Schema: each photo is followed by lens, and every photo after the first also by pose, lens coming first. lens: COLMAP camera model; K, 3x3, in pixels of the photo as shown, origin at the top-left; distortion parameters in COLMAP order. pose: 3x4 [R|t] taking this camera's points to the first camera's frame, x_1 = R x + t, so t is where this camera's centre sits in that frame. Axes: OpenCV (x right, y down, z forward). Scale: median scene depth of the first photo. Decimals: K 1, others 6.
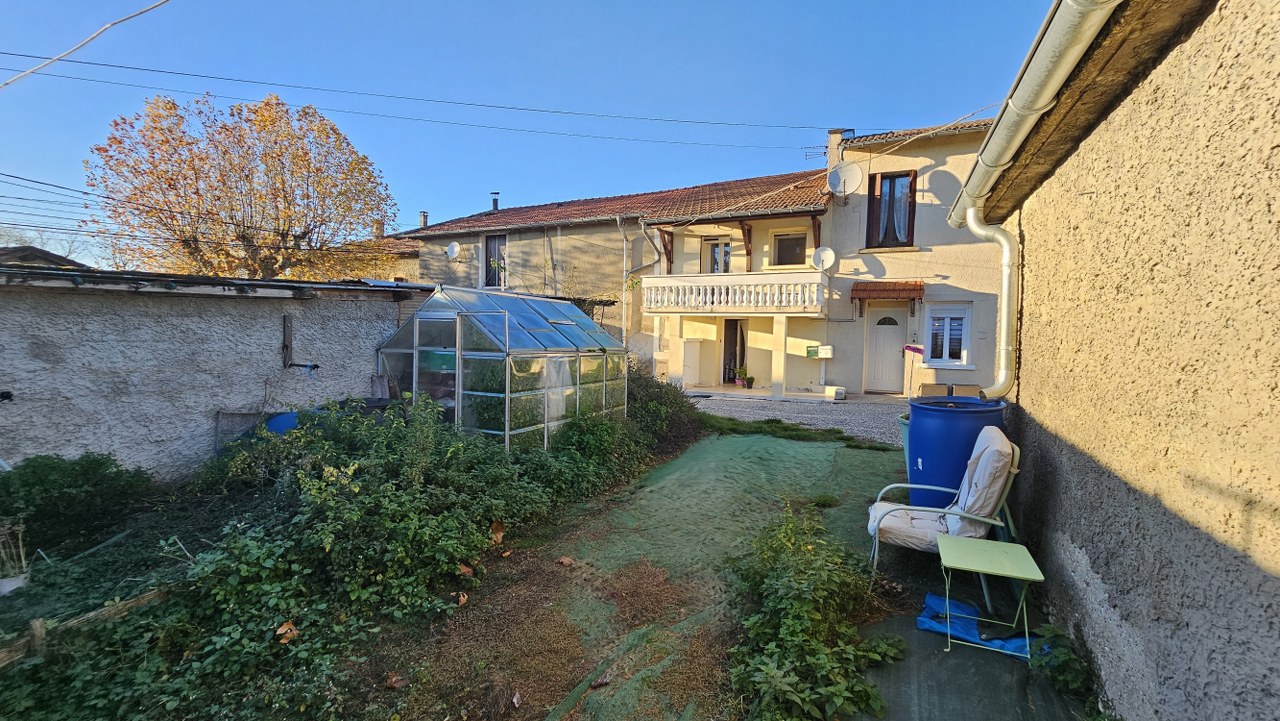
lens RADIAL K [[522.2, 0, 644.3], [0, 522.2, 357.9], [0, 0, 1]] dist [0.000109, -0.000038]
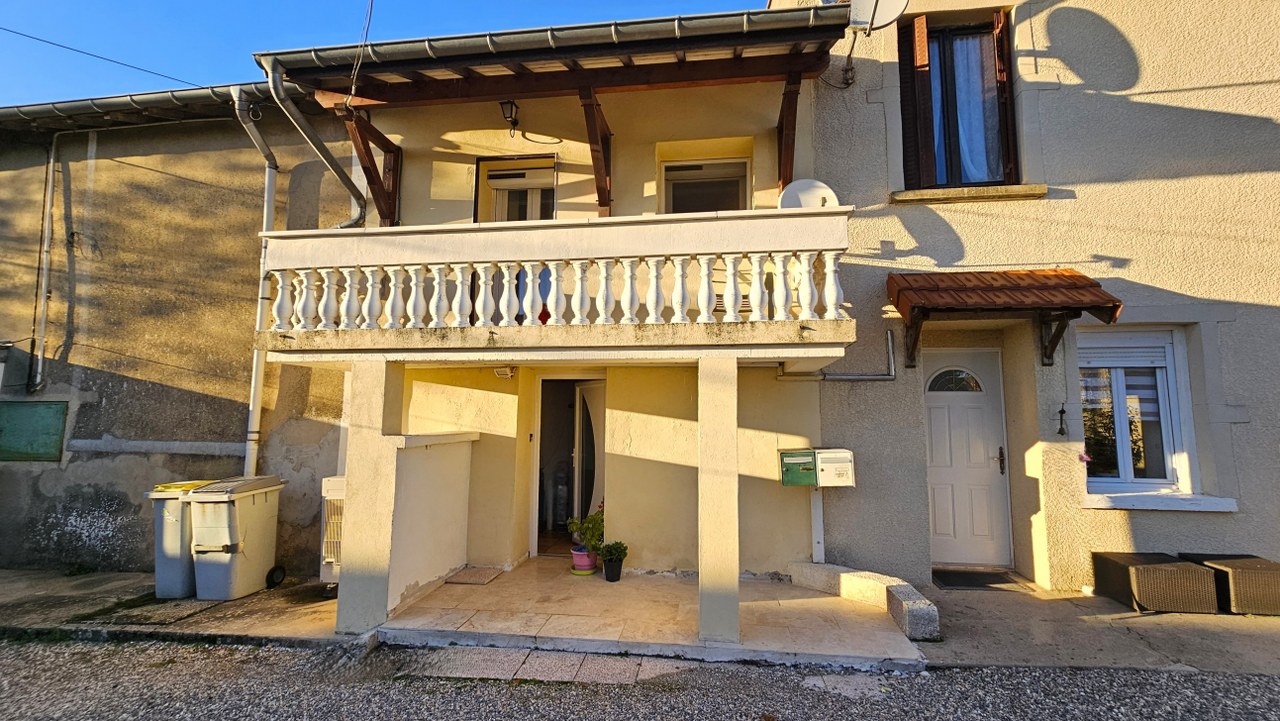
lens RADIAL K [[522.2, 0, 644.3], [0, 522.2, 357.9], [0, 0, 1]] dist [0.000109, -0.000038]
pose [[0.951136, 0.019607, 0.308148, 0.327151], [0.027476, 0.988648, -0.147713, -0.095632], [-0.307546, 0.148962, 0.939801, 1.883721]]
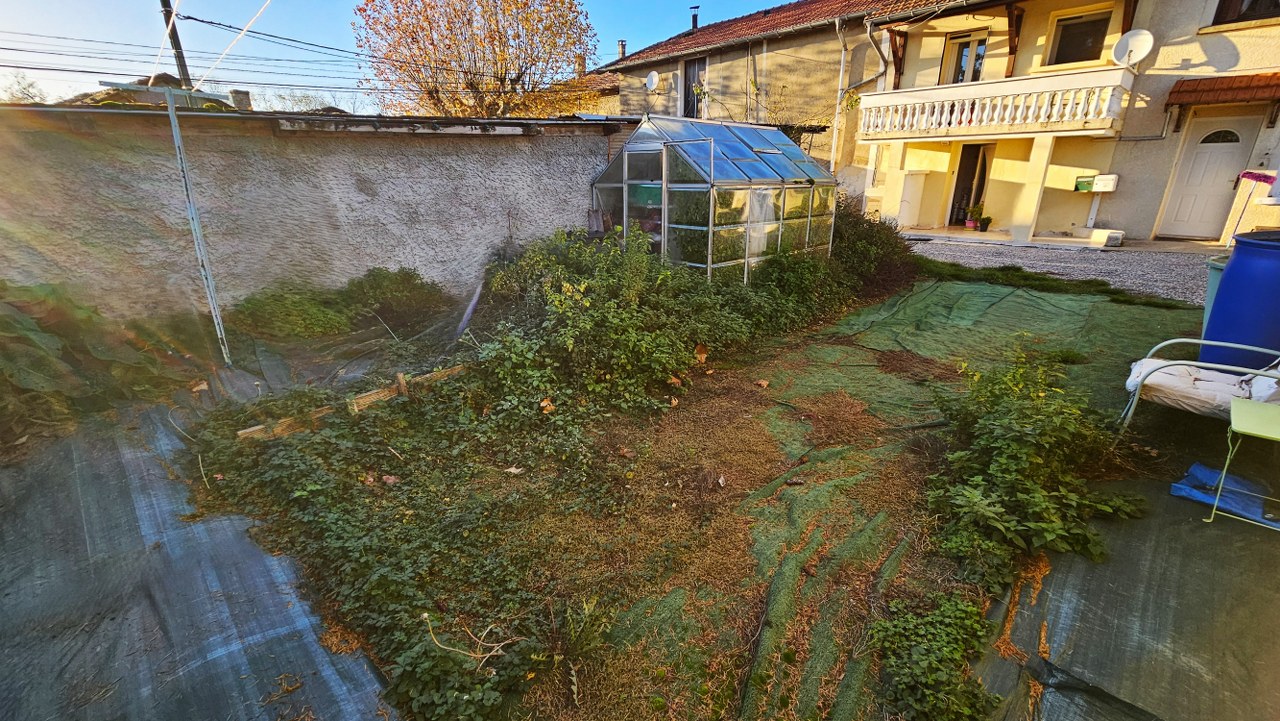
lens RADIAL K [[522.2, 0, 644.3], [0, 522.2, 357.9], [0, 0, 1]] dist [0.000109, -0.000038]
pose [[0.935518, 0.091924, -0.341111, -0.012641], [0.010587, 0.957826, 0.287155, 0.018402], [0.353121, -0.272249, 0.895090, -0.018334]]
